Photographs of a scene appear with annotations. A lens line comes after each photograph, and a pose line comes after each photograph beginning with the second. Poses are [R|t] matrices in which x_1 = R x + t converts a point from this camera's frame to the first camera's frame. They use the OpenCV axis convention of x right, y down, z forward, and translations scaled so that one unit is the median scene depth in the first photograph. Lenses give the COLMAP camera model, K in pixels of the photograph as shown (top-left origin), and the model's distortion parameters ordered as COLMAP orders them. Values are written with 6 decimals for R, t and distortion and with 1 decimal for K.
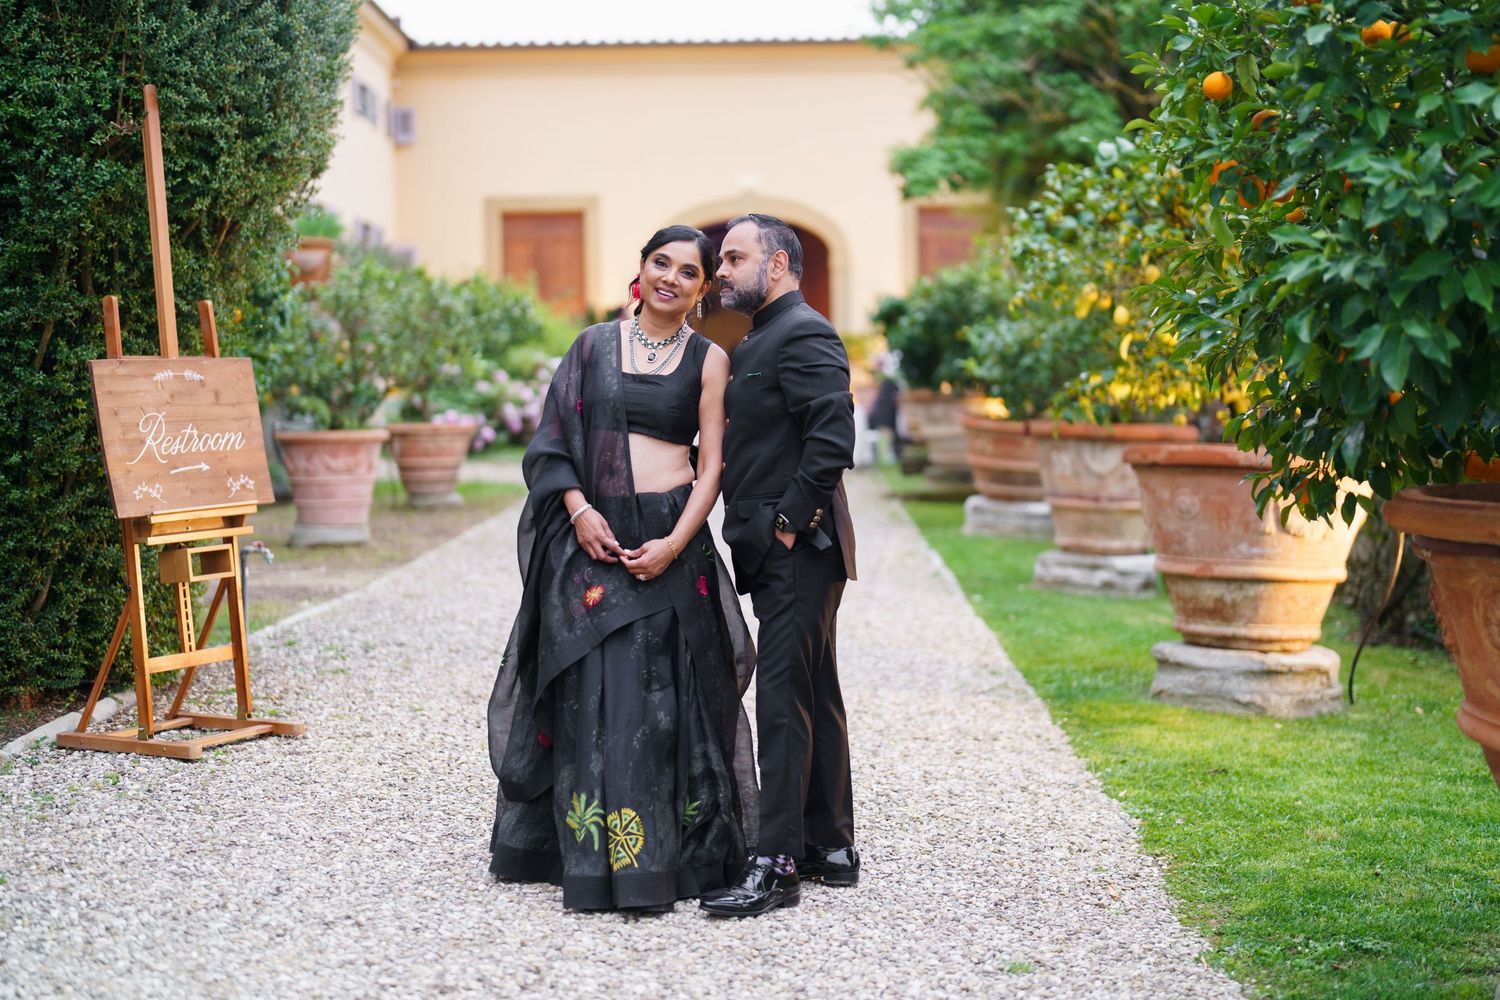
lens RADIAL K [[1001.4, 0, 750.0], [0, 1001.4, 500.0], [0, 0, 1]] dist [-0.043498, 0.056679]
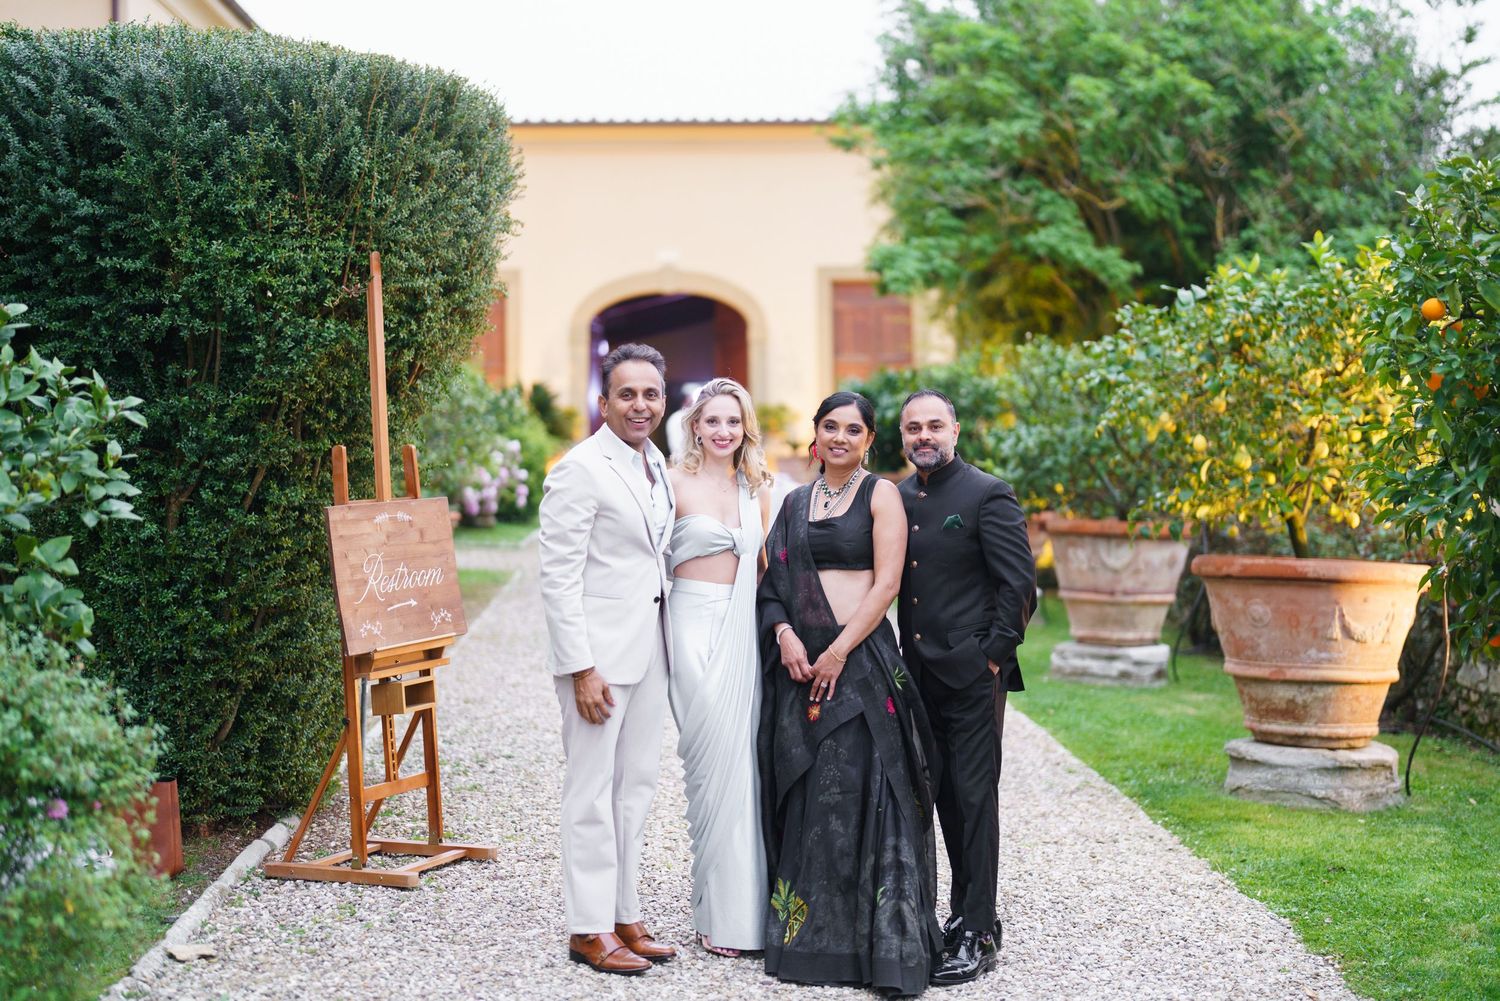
lens RADIAL K [[1001.4, 0, 750.0], [0, 1001.4, 500.5], [0, 0, 1]] dist [-0.043498, 0.056679]
pose [[0.998382, -0.005445, 0.056600, -0.227016], [0.009786, 0.997006, -0.076698, -0.051607], [-0.056012, 0.077128, 0.995447, -0.076290]]
